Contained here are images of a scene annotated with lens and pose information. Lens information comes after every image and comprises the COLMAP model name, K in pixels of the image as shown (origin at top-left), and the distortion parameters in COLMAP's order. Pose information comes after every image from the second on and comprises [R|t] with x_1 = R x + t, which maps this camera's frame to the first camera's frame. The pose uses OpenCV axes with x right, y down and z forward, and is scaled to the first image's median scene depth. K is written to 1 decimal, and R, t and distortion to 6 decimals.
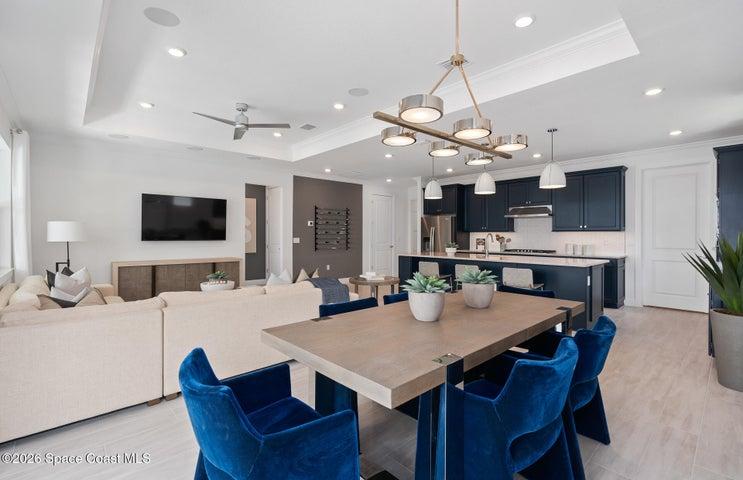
lens RADIAL K [[339.1, 0, 367.6], [0, 339.1, 238.8], [0, 0, 1]] dist [0.003793, -0.000744]
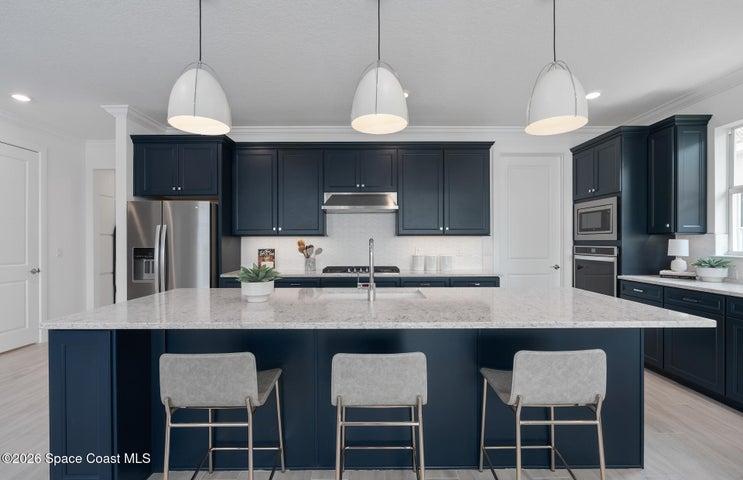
lens RADIAL K [[339.1, 0, 373.6], [0, 339.1, 239.9], [0, 0, 1]] dist [0.003793, -0.000744]
pose [[0.675933, -0.000722, 0.736962, 0.058739], [0.013131, 0.999853, -0.011064, -0.007284], [-0.736846, 0.017155, 0.675843, 0.547895]]
